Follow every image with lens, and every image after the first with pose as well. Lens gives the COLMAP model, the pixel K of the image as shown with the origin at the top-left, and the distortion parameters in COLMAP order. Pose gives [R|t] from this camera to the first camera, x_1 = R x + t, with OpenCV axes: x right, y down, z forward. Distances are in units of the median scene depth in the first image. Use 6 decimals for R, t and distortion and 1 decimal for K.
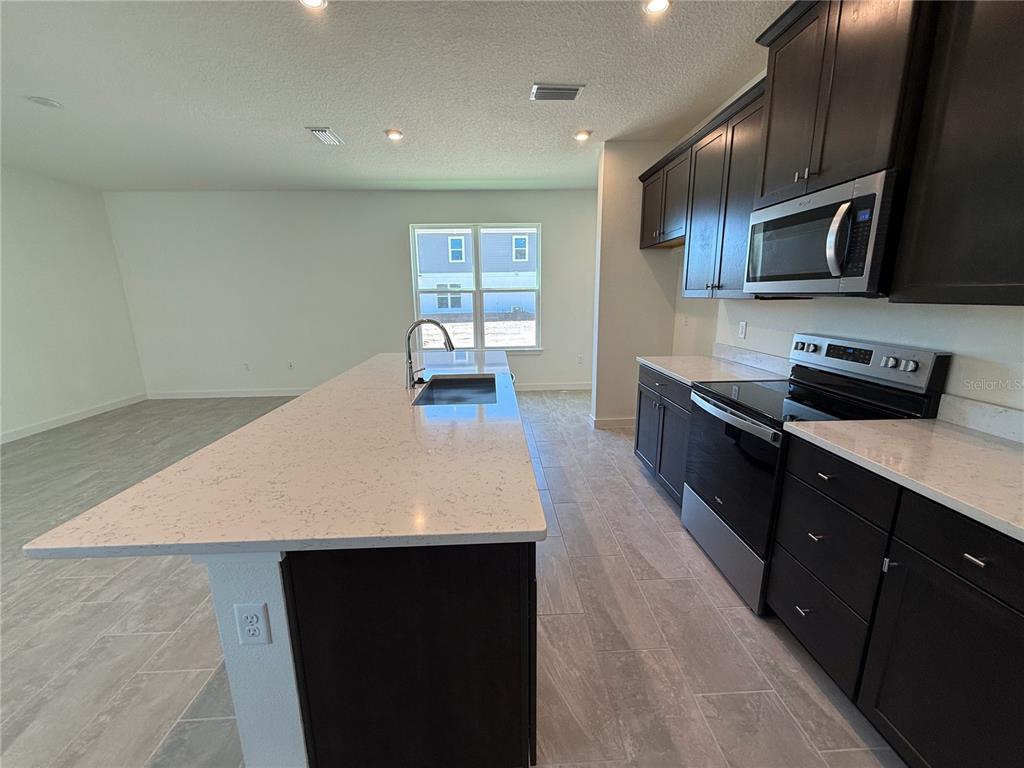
lens RADIAL K [[409.0, 0, 510.9], [0, 409.0, 385.1], [0, 0, 1]] dist [0.000564, -0.000052]
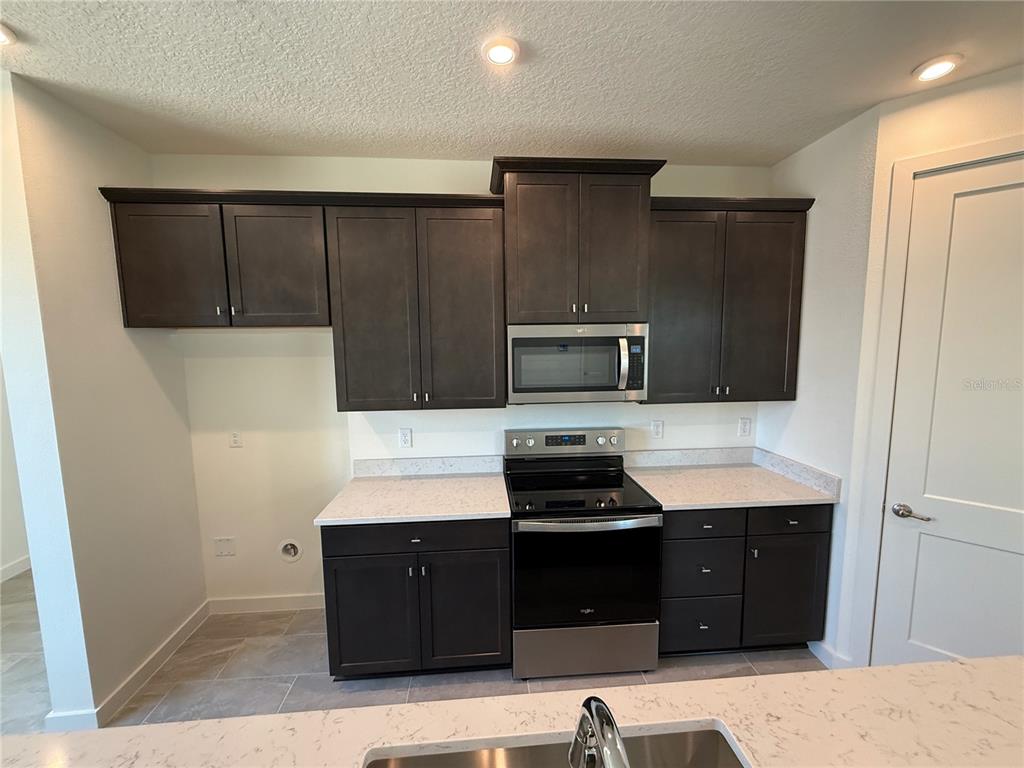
lens RADIAL K [[409.0, 0, 508.5], [0, 409.0, 383.5], [0, 0, 1]] dist [0.000564, -0.000052]
pose [[-0.031494, -0.090333, 0.995413, -0.297966], [0.231513, 0.968164, 0.095185, -0.277748], [-0.972322, 0.233449, -0.009578, 0.763810]]
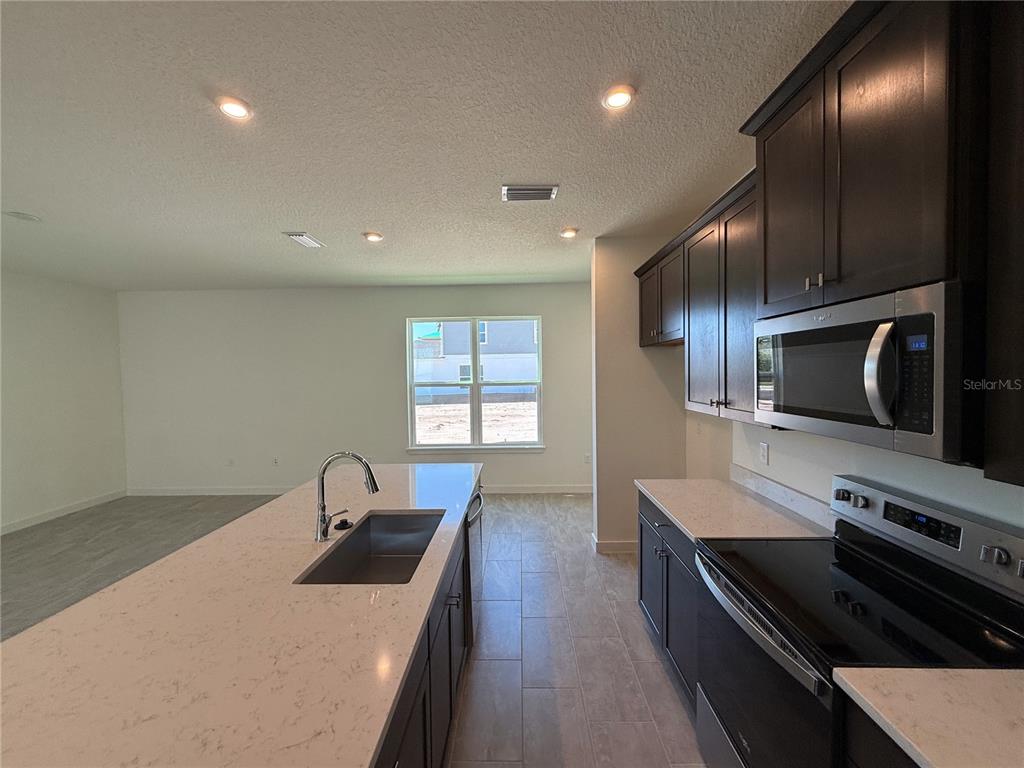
lens RADIAL K [[409.0, 0, 509.8], [0, 409.0, 384.7], [0, 0, 1]] dist [0.000564, -0.000052]
pose [[0.997750, 0.001426, -0.067036, 0.126340], [-0.013894, 0.982470, -0.185902, -0.110590], [0.065596, 0.186415, 0.980279, 0.163189]]
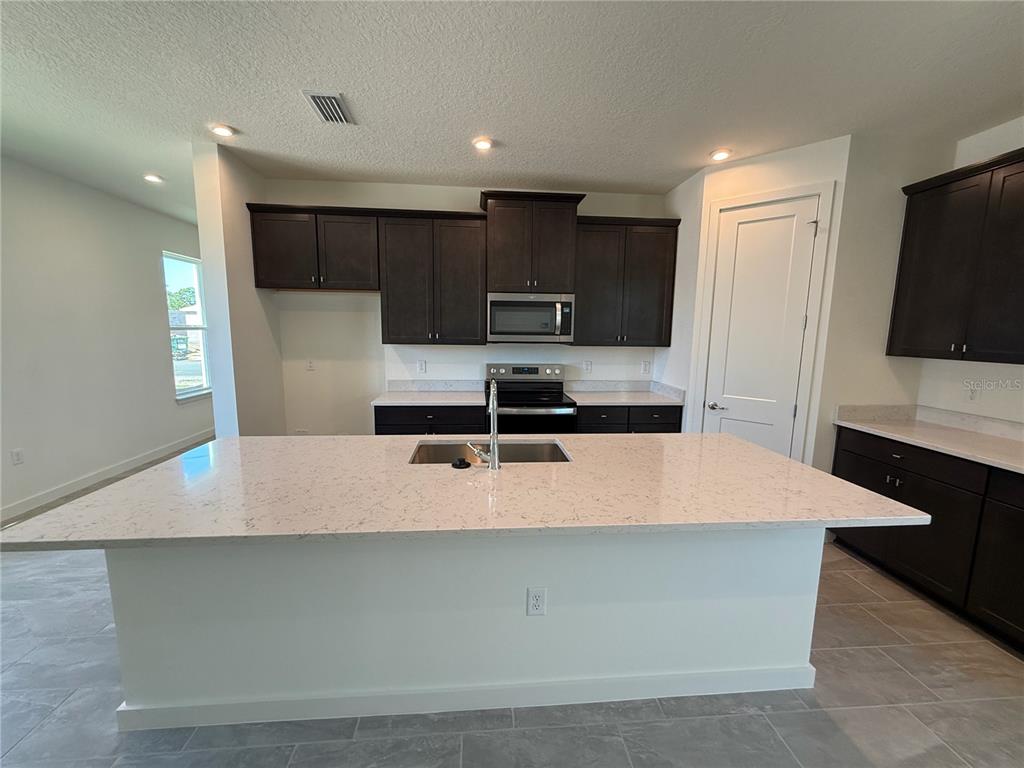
lens RADIAL K [[409.0, 0, 508.6], [0, 409.0, 384.2], [0, 0, 1]] dist [0.000564, -0.000052]
pose [[-0.033701, -0.120381, 0.992156, -0.780647], [0.206622, 0.970433, 0.124764, -0.186784], [-0.977840, 0.209206, -0.007831, 0.739522]]
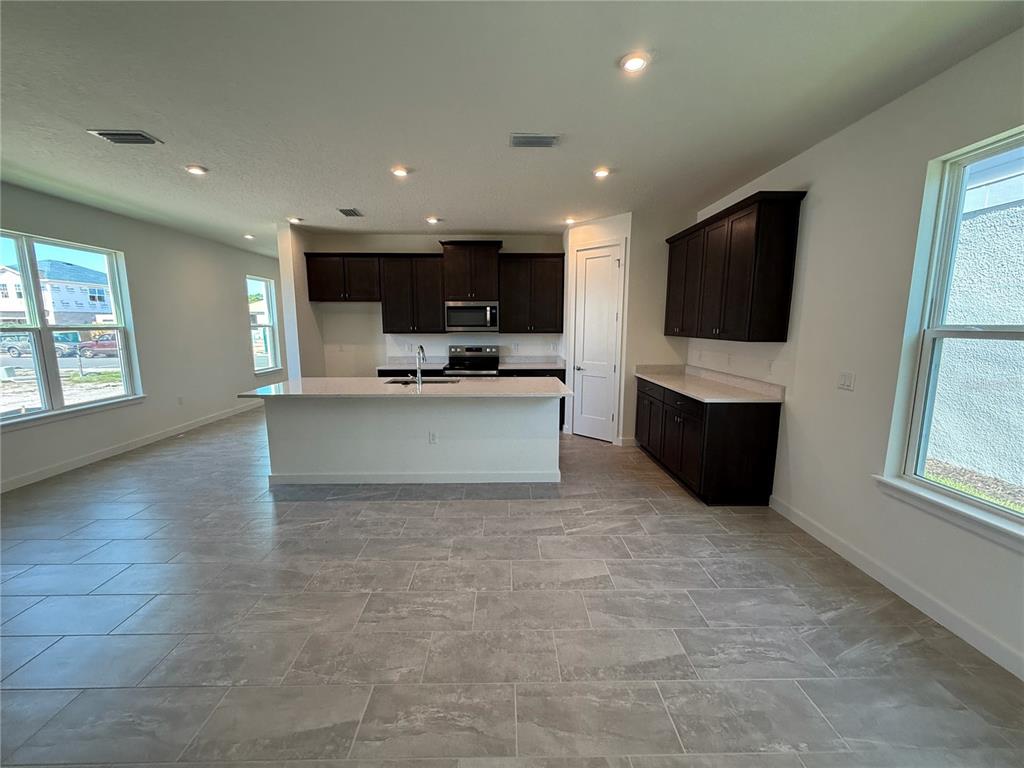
lens RADIAL K [[409.0, 0, 506.8], [0, 409.0, 384.5], [0, 0, 1]] dist [0.000564, -0.000052]
pose [[0.033121, -0.133251, 0.990529, -1.549365], [0.219736, 0.967794, 0.122846, -0.099686], [-0.974997, 0.213586, 0.061334, 0.410126]]
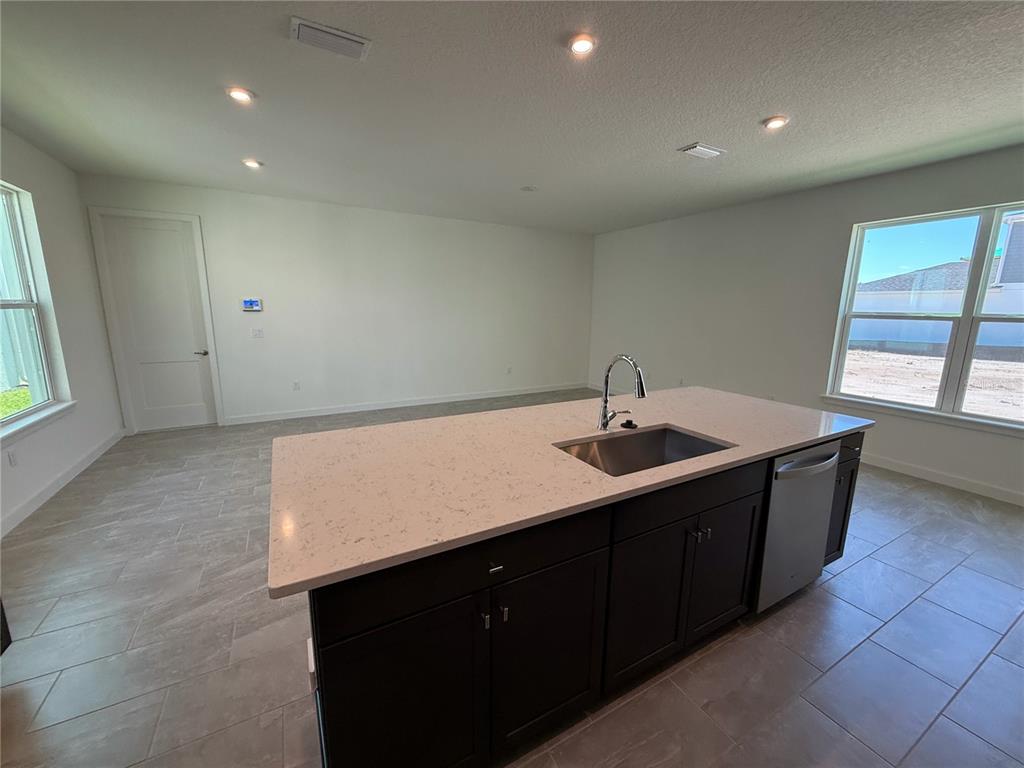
lens RADIAL K [[409.0, 0, 508.1], [0, 409.0, 385.2], [0, 0, 1]] dist [0.000564, -0.000052]
pose [[0.444259, 0.188320, -0.875882, 0.334651], [-0.215822, 0.971362, 0.099381, -0.100230], [0.869514, 0.144884, 0.472180, 0.300645]]
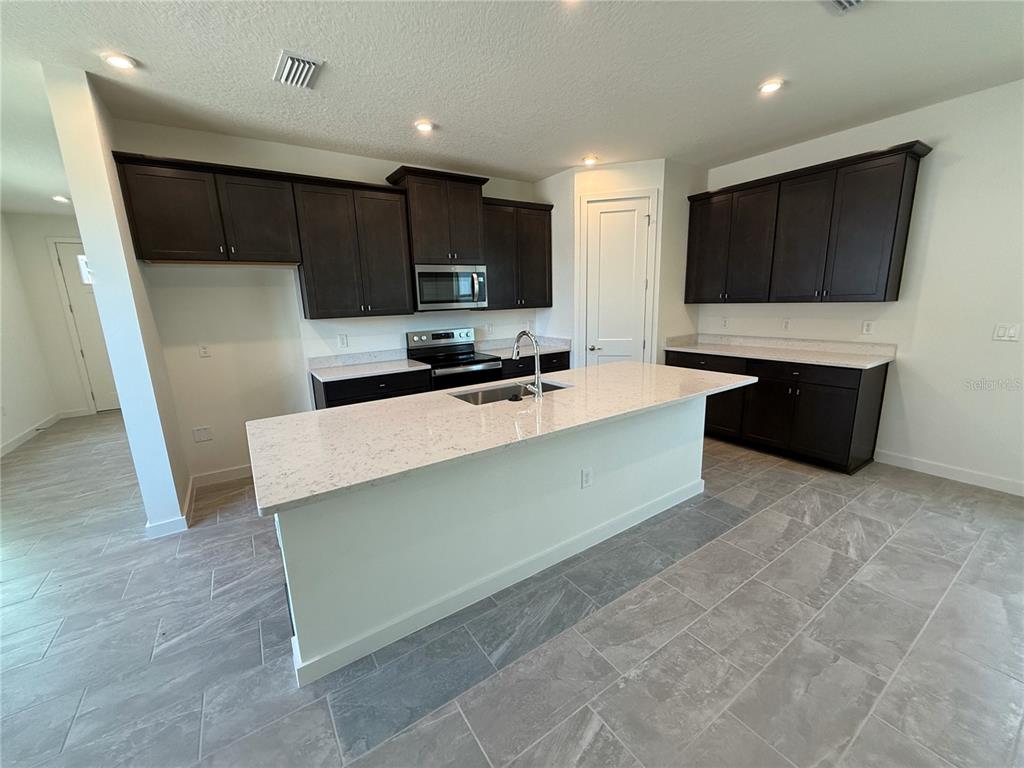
lens RADIAL K [[409.0, 0, 508.9], [0, 409.0, 385.4], [0, 0, 1]] dist [0.000564, -0.000052]
pose [[-0.514665, -0.147577, 0.844595, -0.851212], [0.226587, 0.926642, 0.299988, -0.275786], [-0.826909, 0.345768, -0.443471, 1.187847]]
